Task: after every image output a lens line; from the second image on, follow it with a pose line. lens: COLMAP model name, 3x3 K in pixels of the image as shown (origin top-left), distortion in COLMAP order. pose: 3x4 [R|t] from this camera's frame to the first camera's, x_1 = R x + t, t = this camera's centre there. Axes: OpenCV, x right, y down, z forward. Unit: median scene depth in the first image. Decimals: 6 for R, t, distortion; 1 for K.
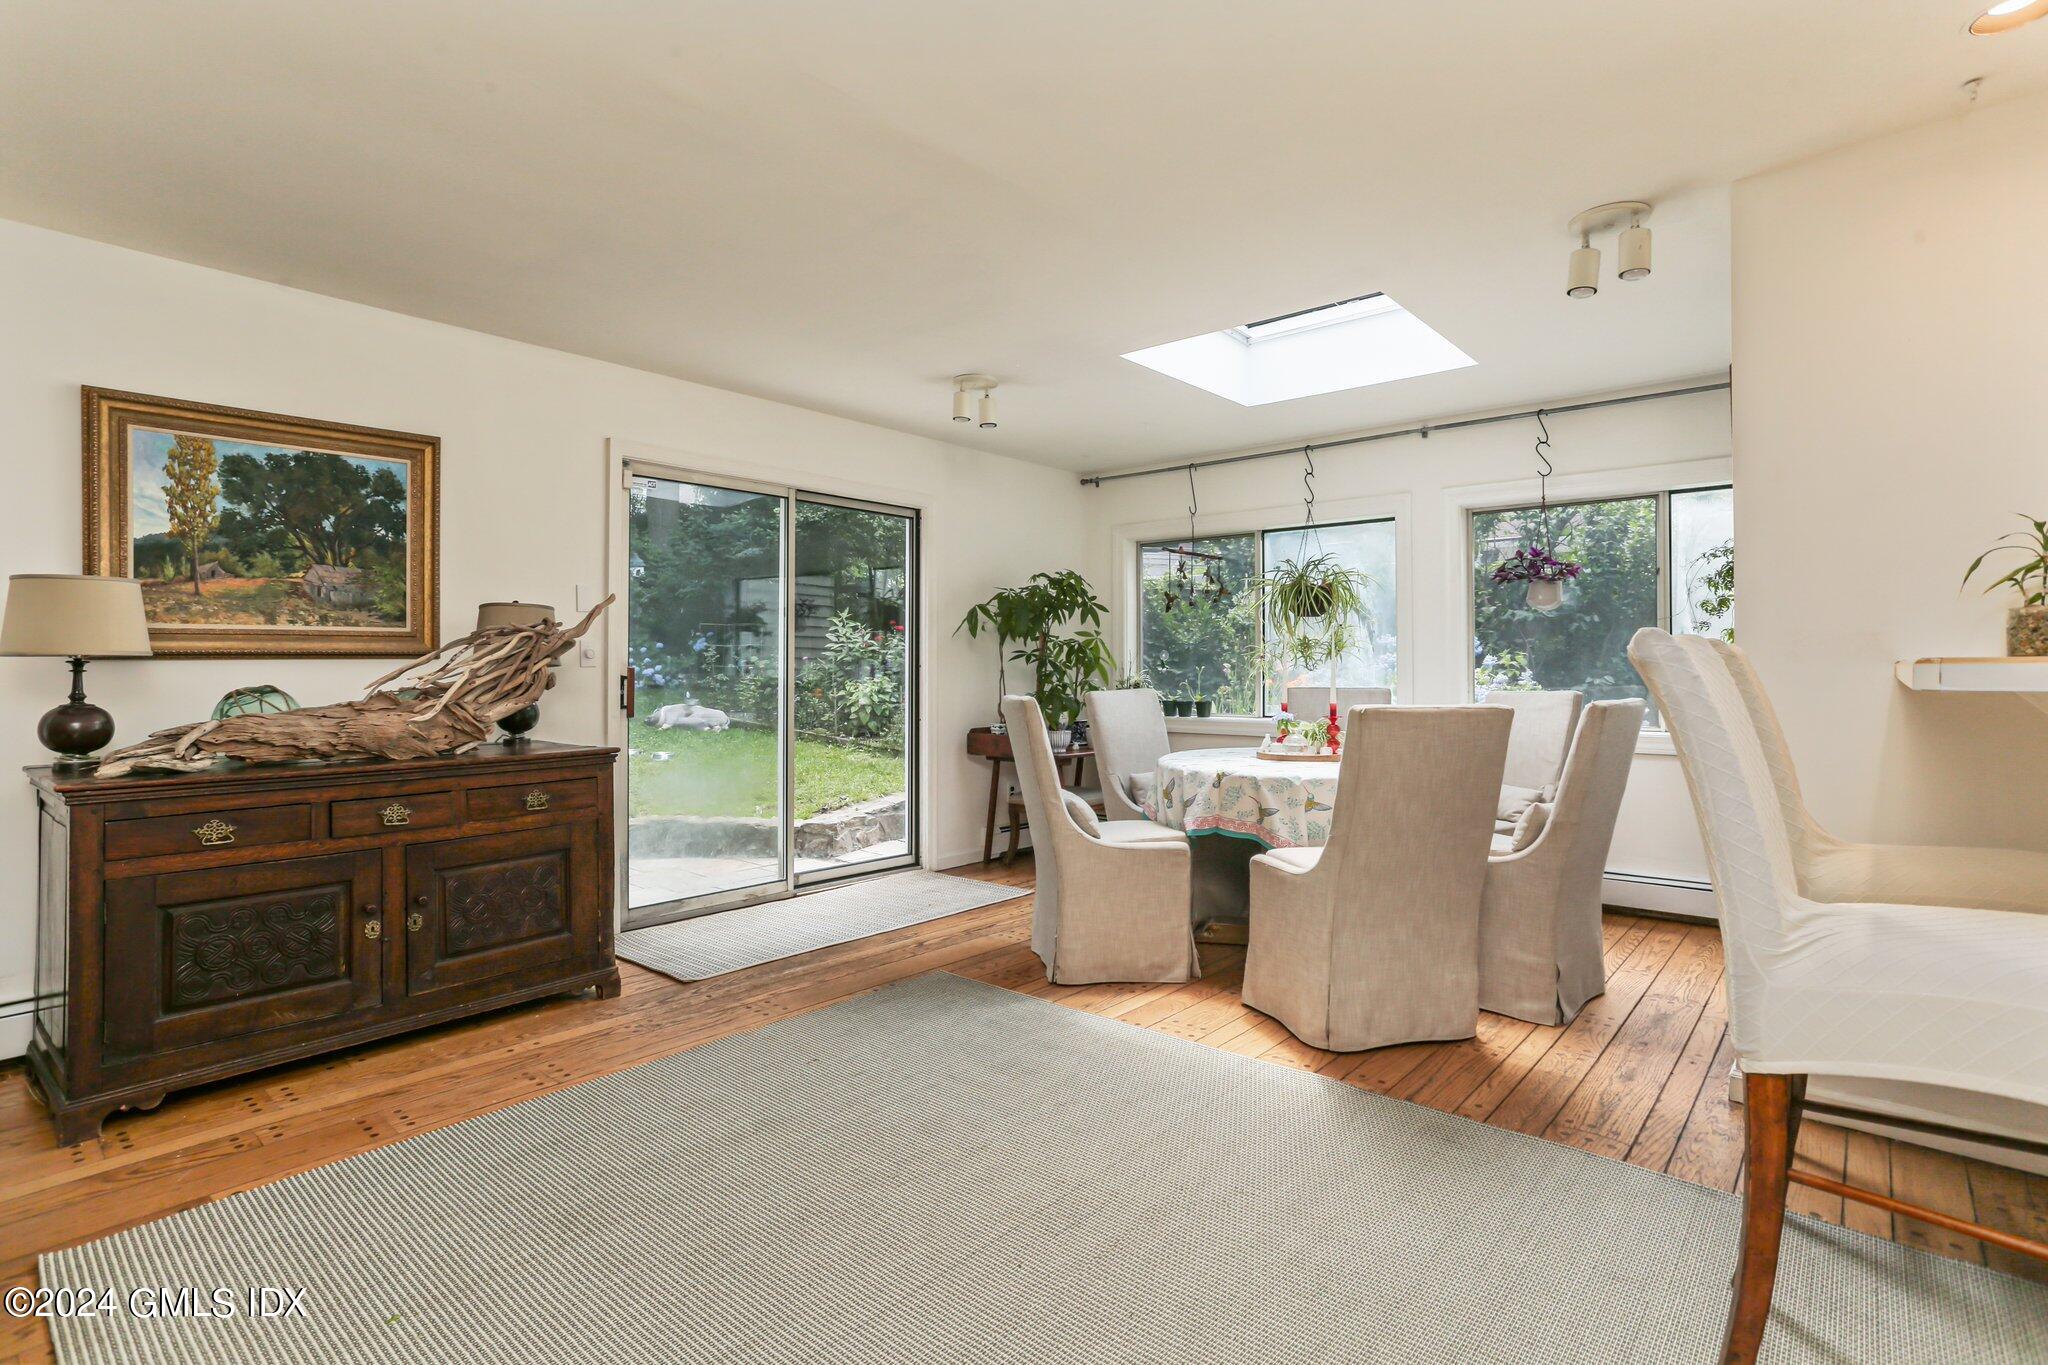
lens RADIAL K [[994.5, 0, 1029.5], [0, 994.5, 676.6], [0, 0, 1]] dist [-0.002799, 0.000795]
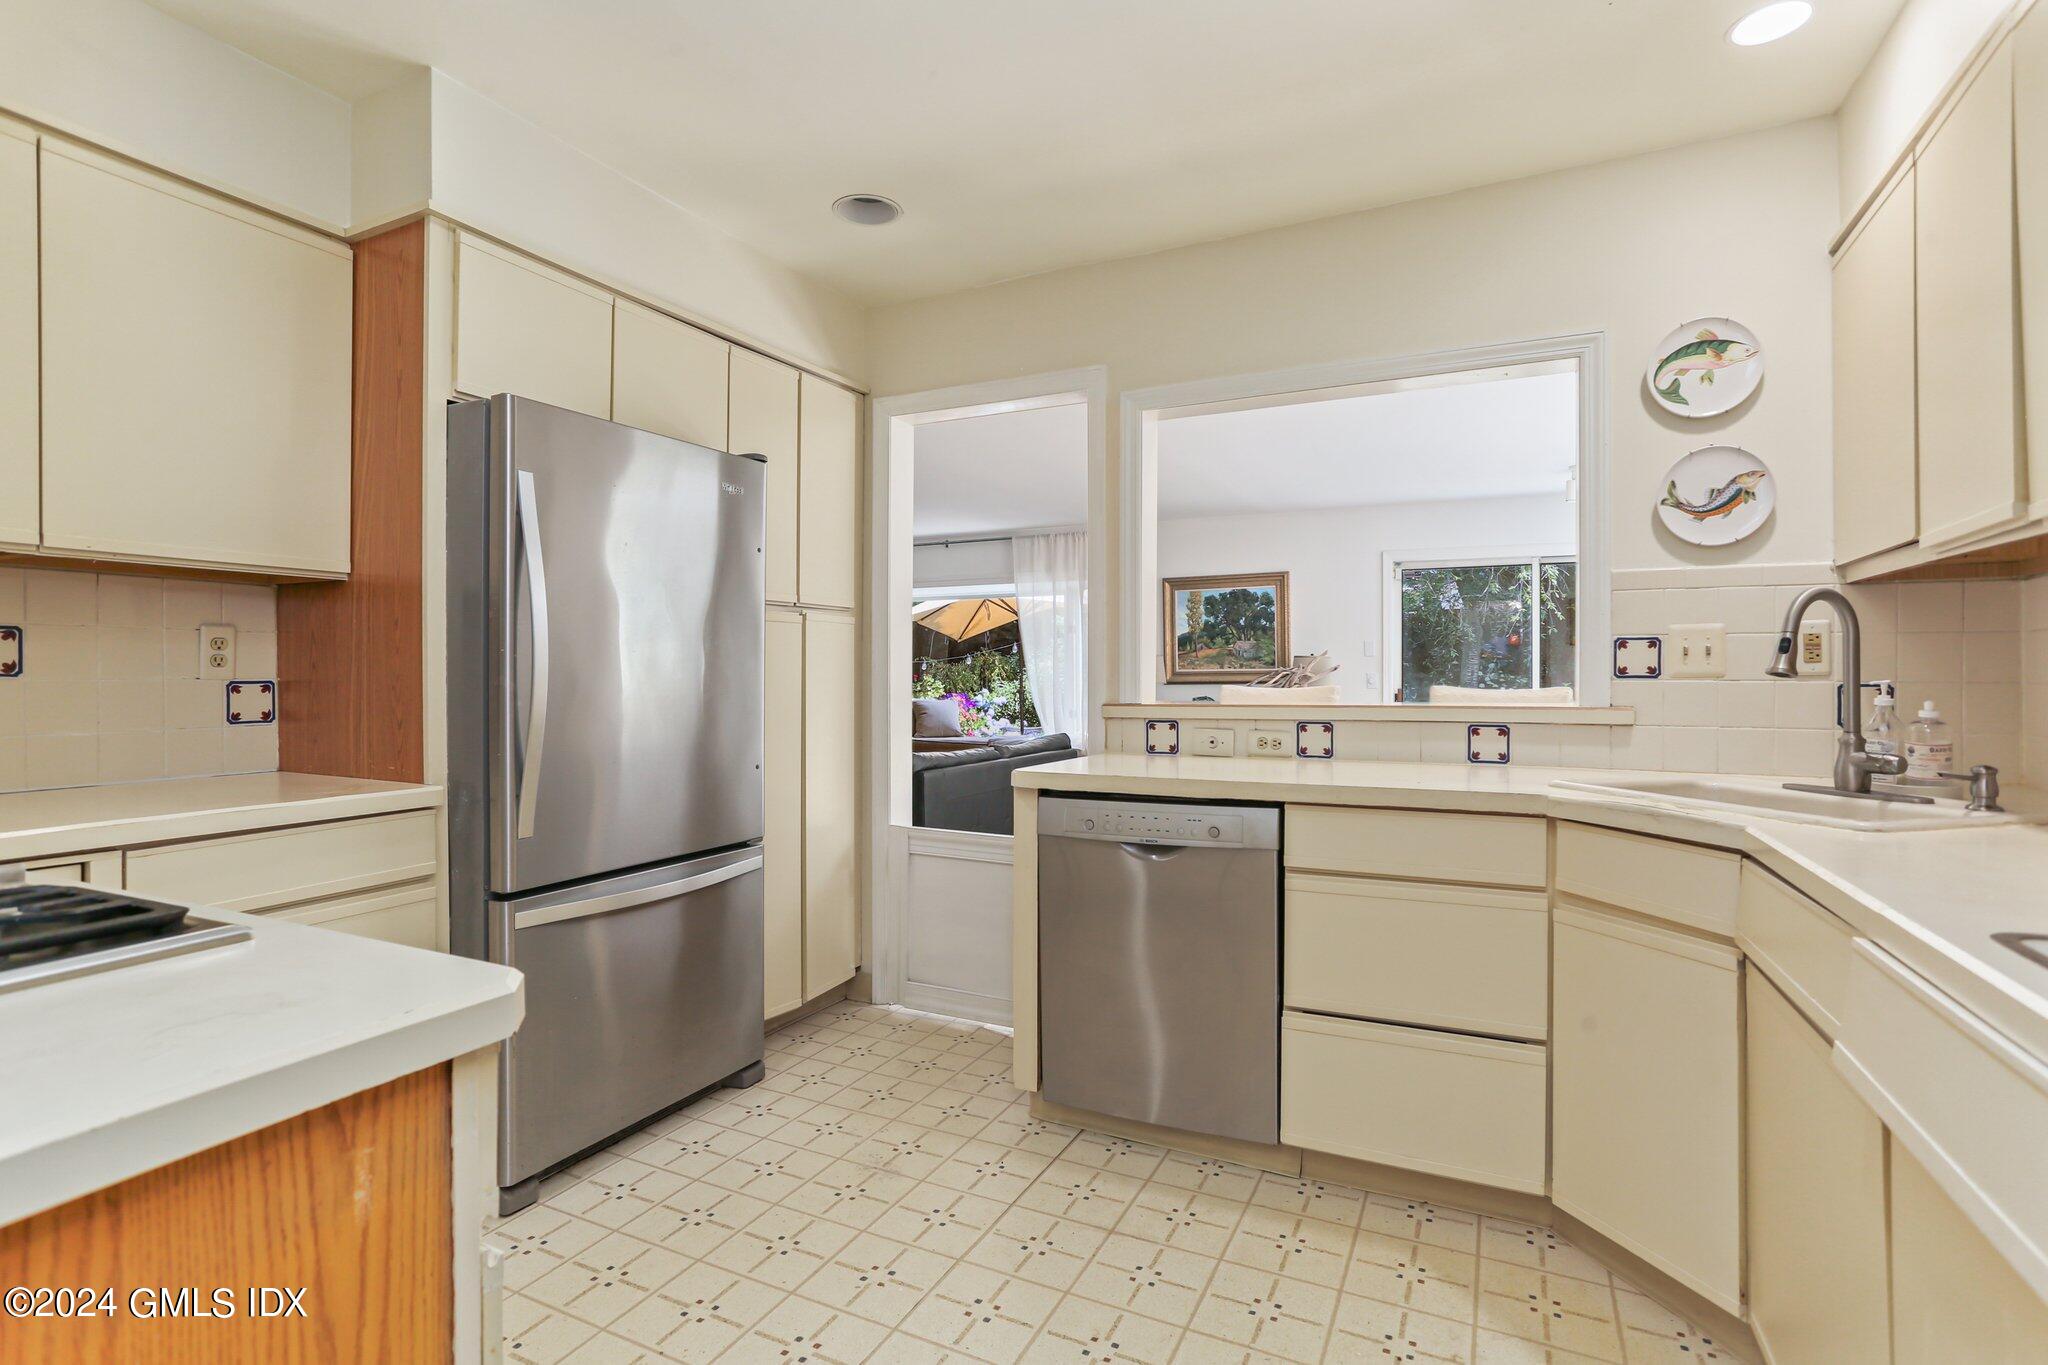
lens RADIAL K [[994.5, 0, 1029.5], [0, 994.5, 676.6], [0, 0, 1]] dist [-0.002799, 0.000795]
pose [[0.268027, 0.002712, -0.963408, 1.198753], [-0.005385, 0.999985, 0.001316, -0.033395], [0.963396, 0.004835, 0.268038, -0.019320]]
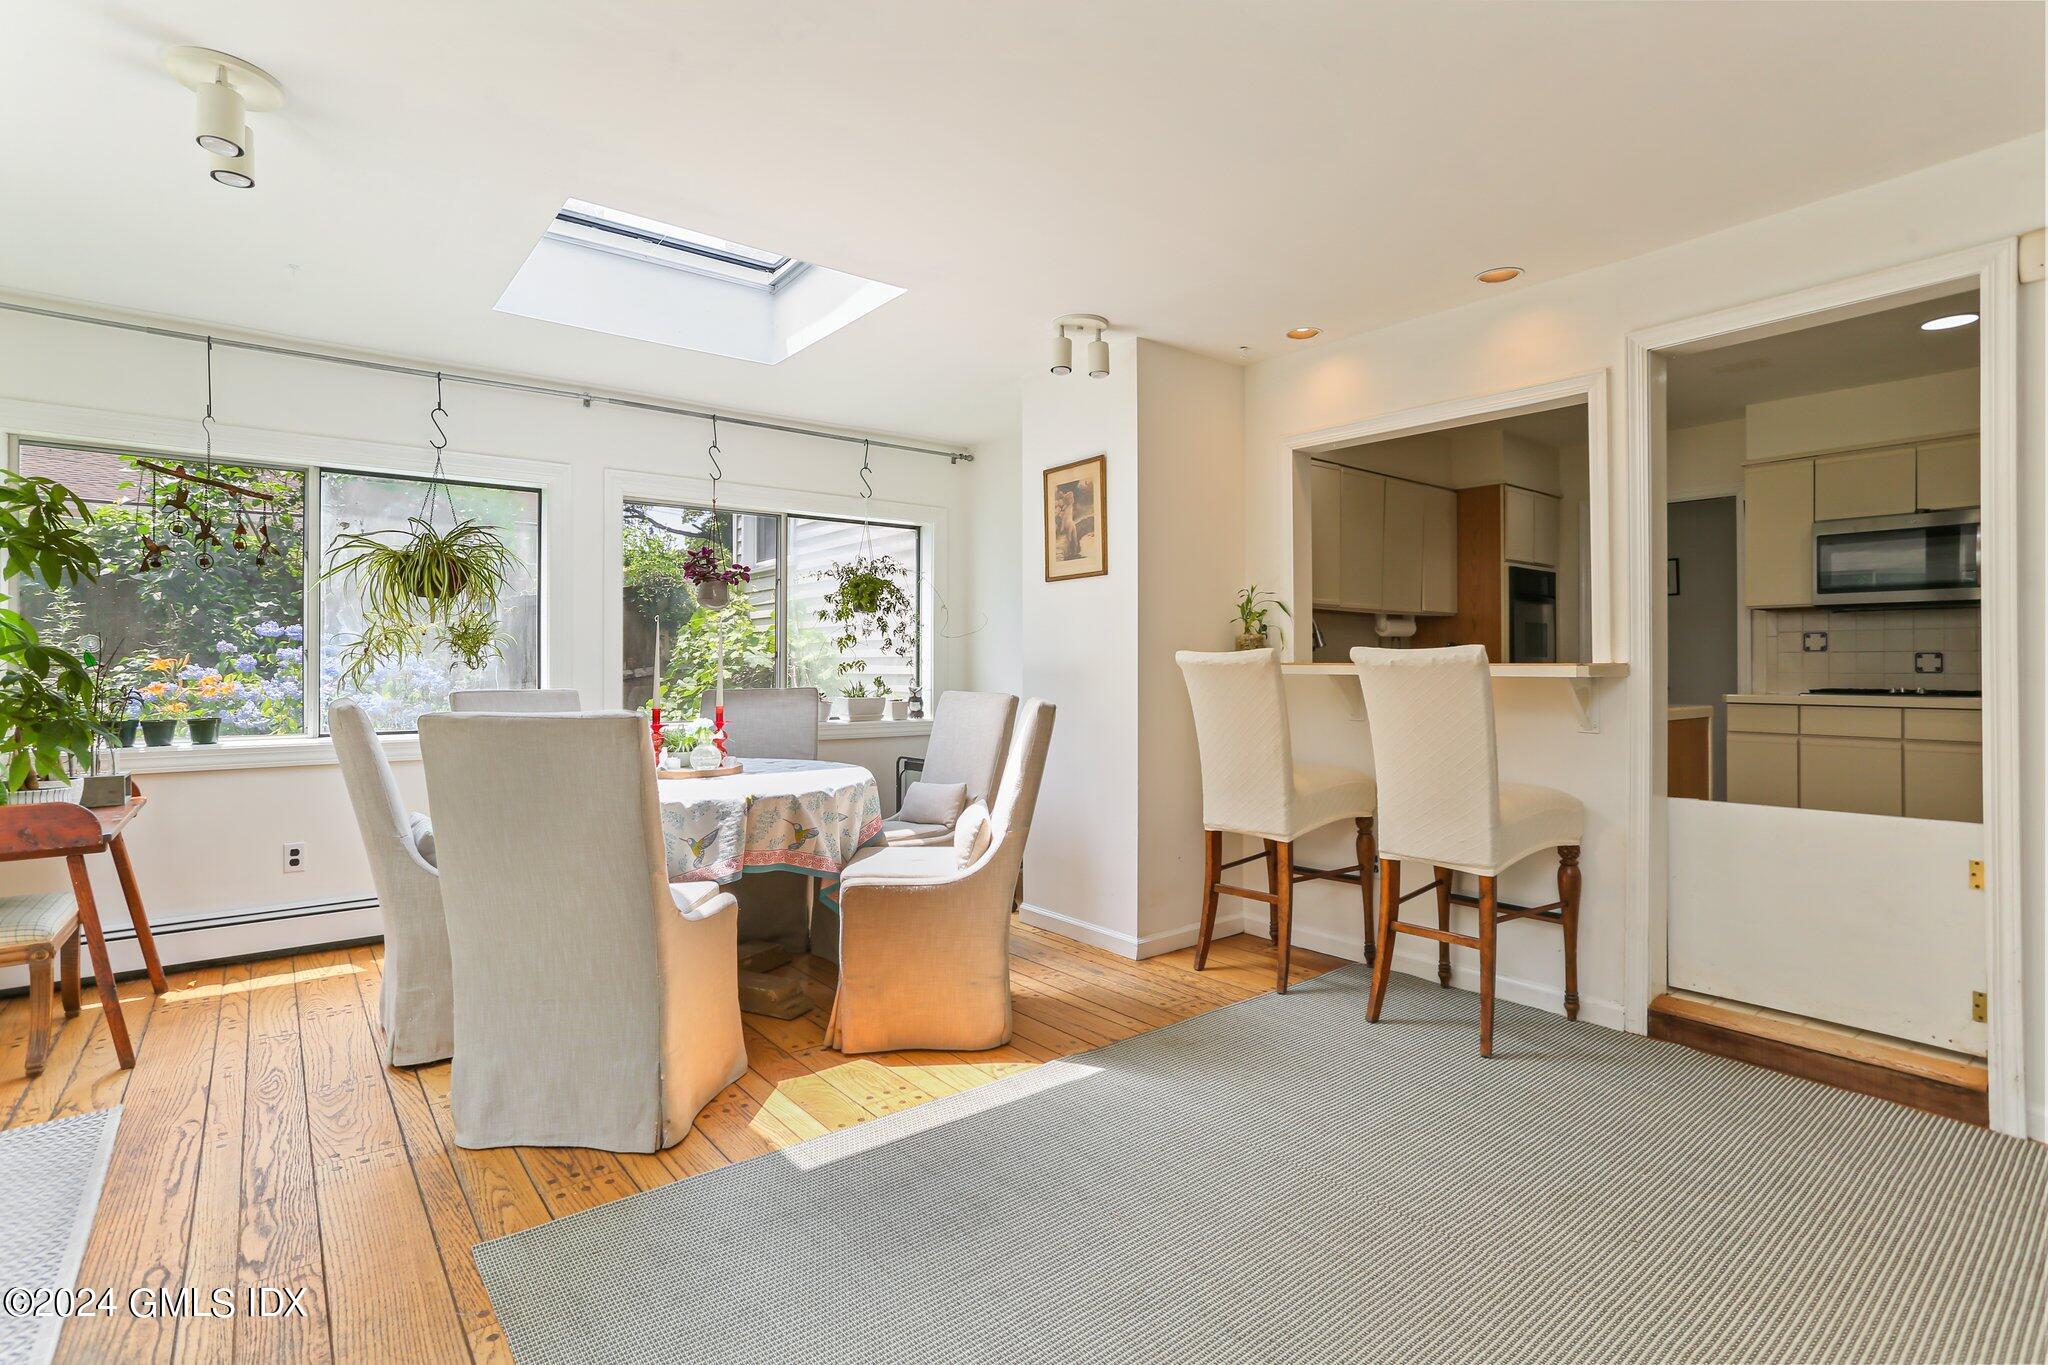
lens RADIAL K [[979.1, 0, 1027.2], [0, 979.1, 664.7], [0, 0, 1]] dist [-0.000666, 0.000335]
pose [[0.191026, 0.003511, 0.981579, -0.563048], [0.004741, 0.999979, -0.004499, -0.005989], [-0.981573, 0.005513, 0.191006, 0.652220]]
